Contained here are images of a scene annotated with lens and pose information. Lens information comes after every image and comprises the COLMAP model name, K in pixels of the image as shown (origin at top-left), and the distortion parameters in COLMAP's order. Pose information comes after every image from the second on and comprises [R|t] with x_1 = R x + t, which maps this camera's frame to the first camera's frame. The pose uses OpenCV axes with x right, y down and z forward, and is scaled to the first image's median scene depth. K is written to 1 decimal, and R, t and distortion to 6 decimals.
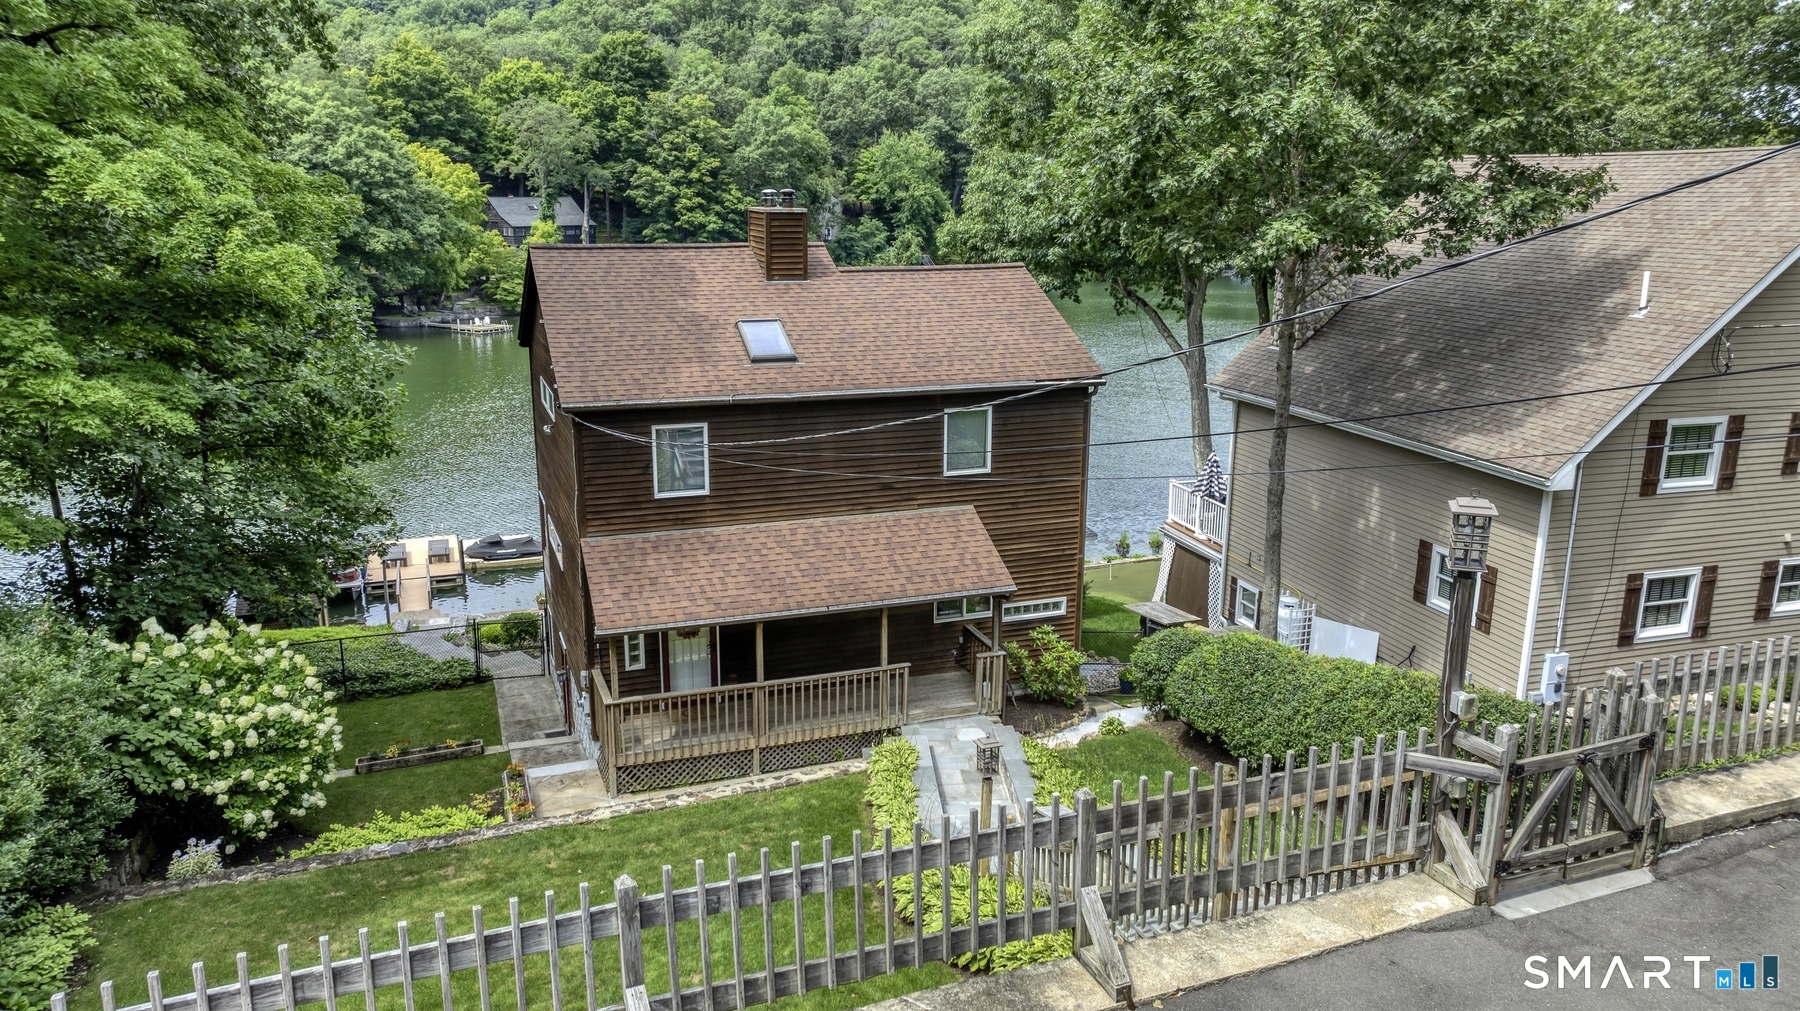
lens RADIAL K [[1268.0, 0, 891.9], [0, 1268.0, 495.8], [0, 0, 1]] dist [-0.018683, -0.009174]
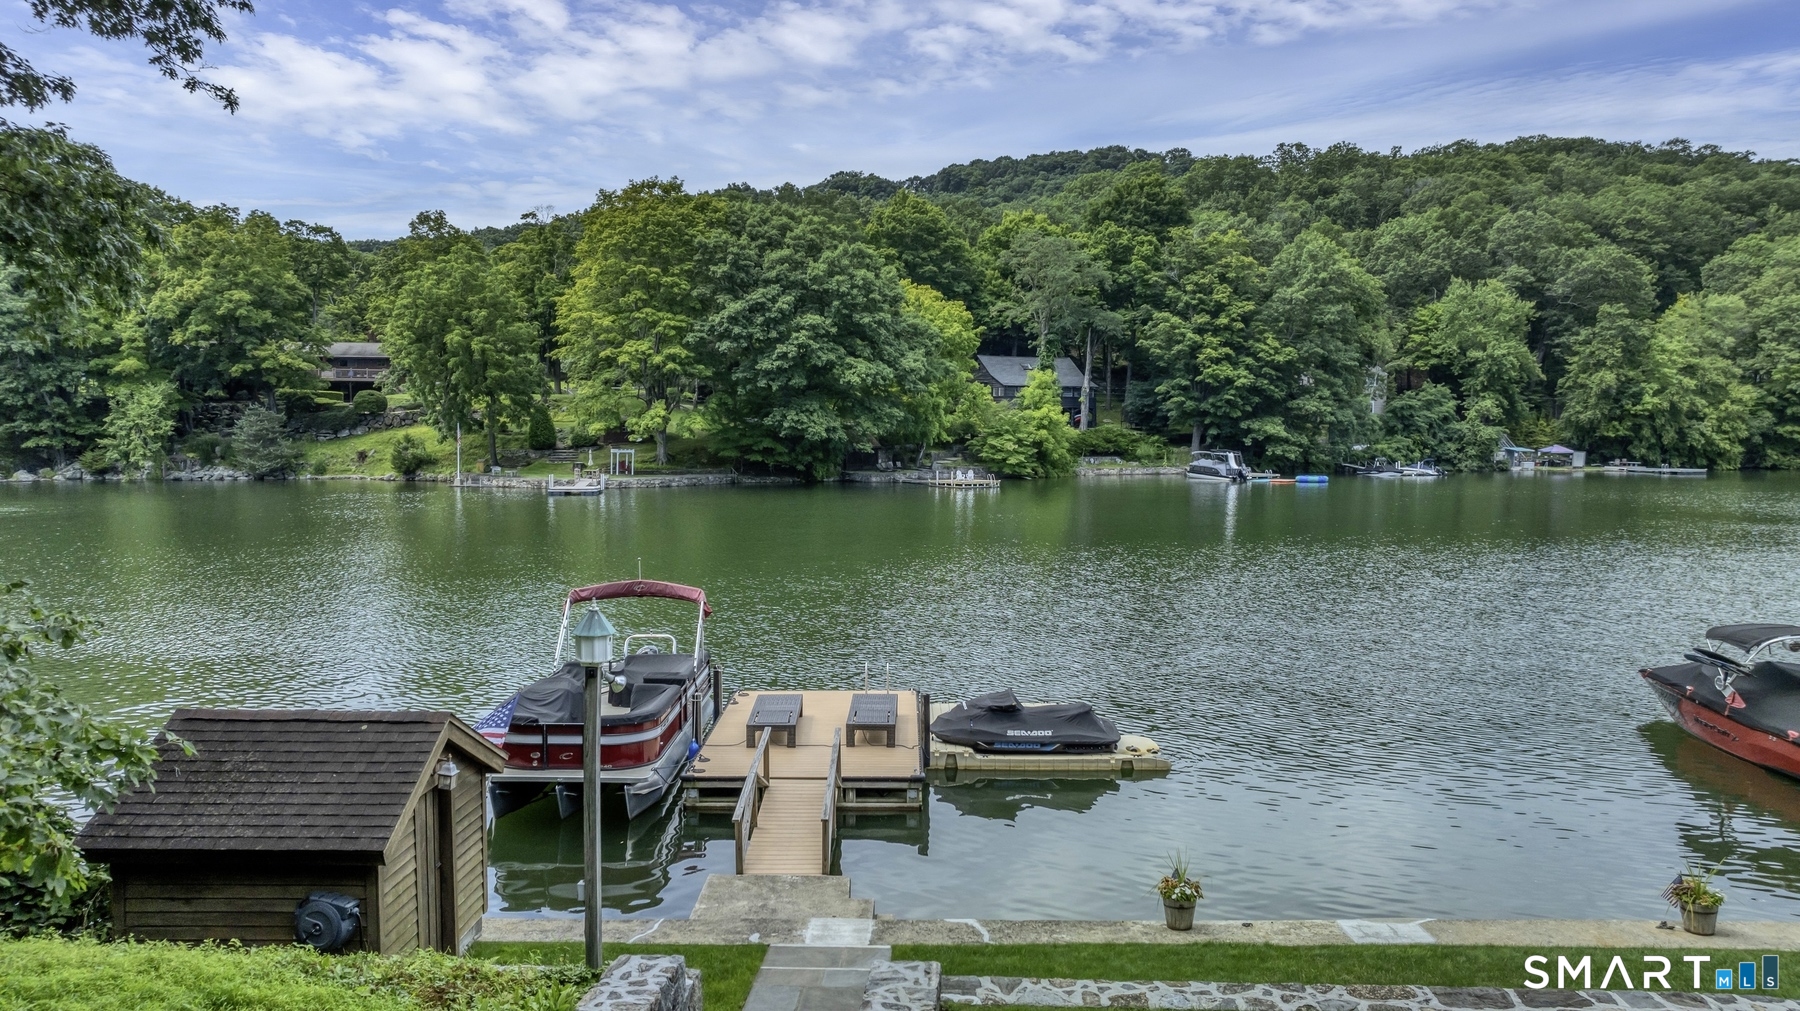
lens RADIAL K [[1268.0, 0, 906.0], [0, 1268.0, 507.9], [0, 0, 1]] dist [-0.018683, -0.009174]
pose [[0.939473, 0.024445, -0.341750, -0.064671], [-0.082564, 0.984210, -0.156568, 0.012439], [0.332526, 0.175308, 0.926657, 0.188836]]
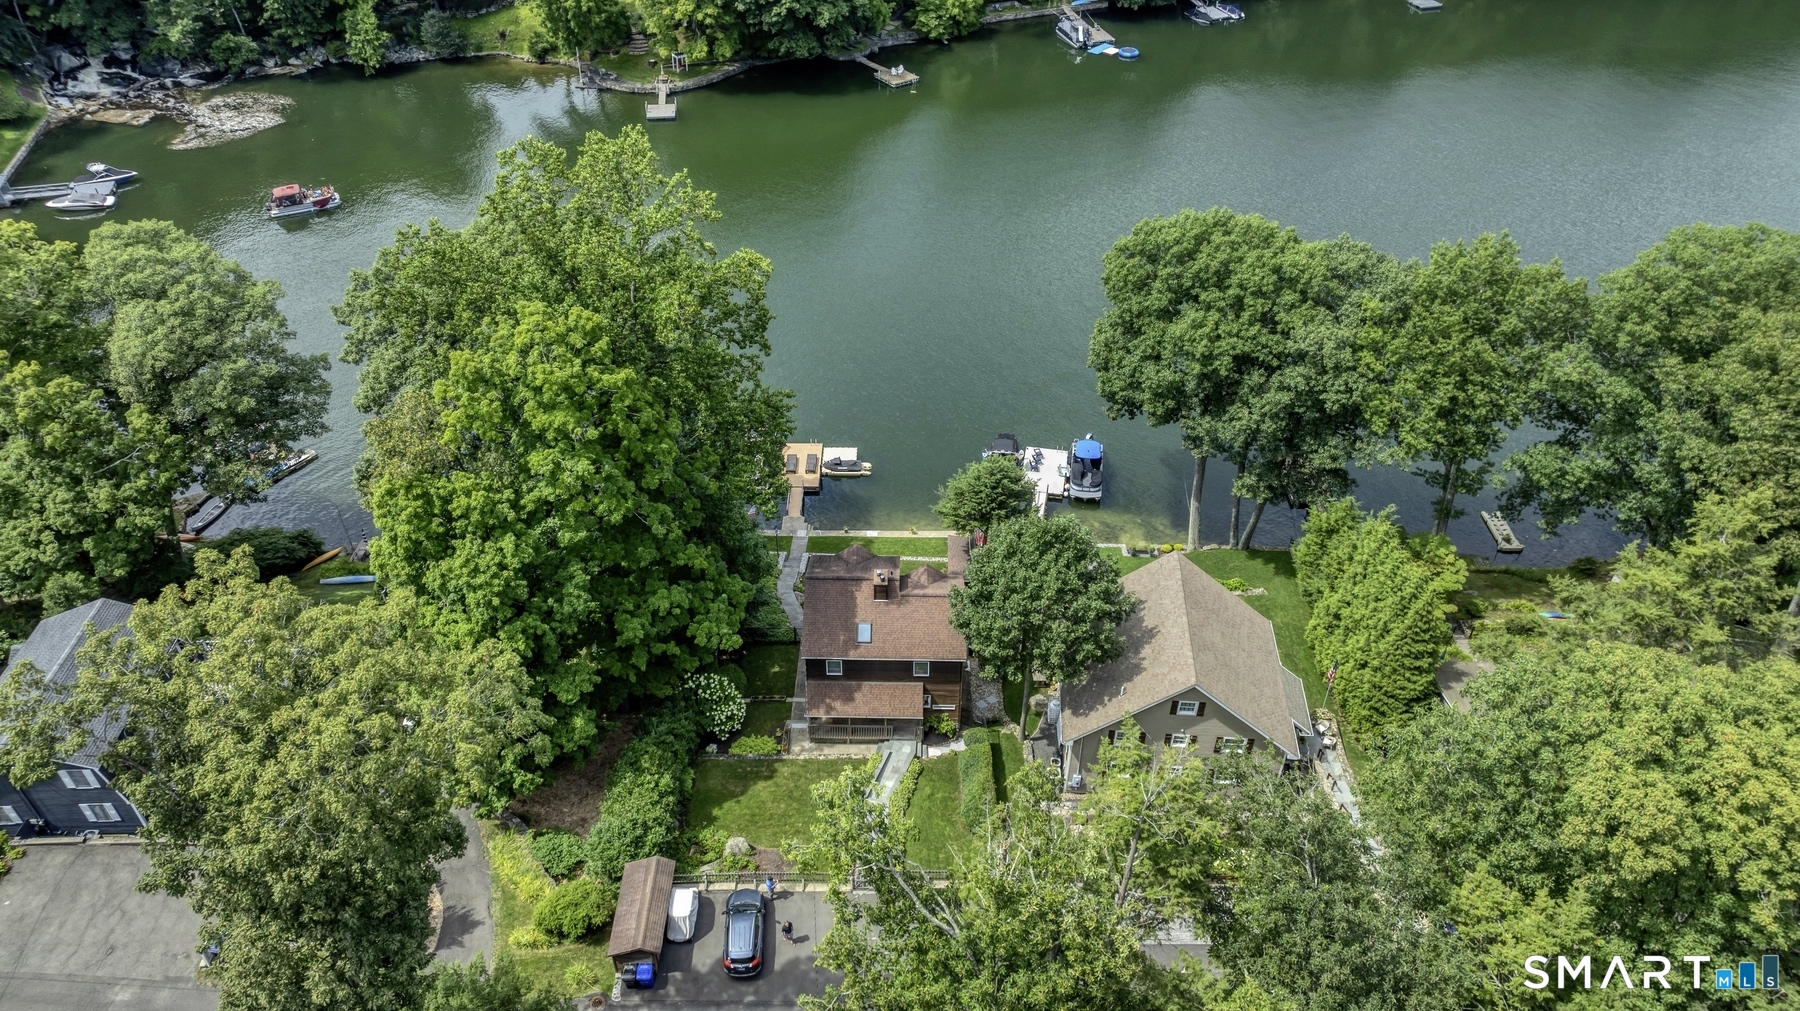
lens RADIAL K [[1268.0, 0, 902.2], [0, 1268.0, 507.3], [0, 0, 1]] dist [-0.018683, -0.009174]
pose [[0.934445, 0.218316, -0.281336, 0.118967], [-0.072885, 0.890560, 0.448988, -0.265447], [0.348568, -0.399049, 0.848092, -0.230423]]
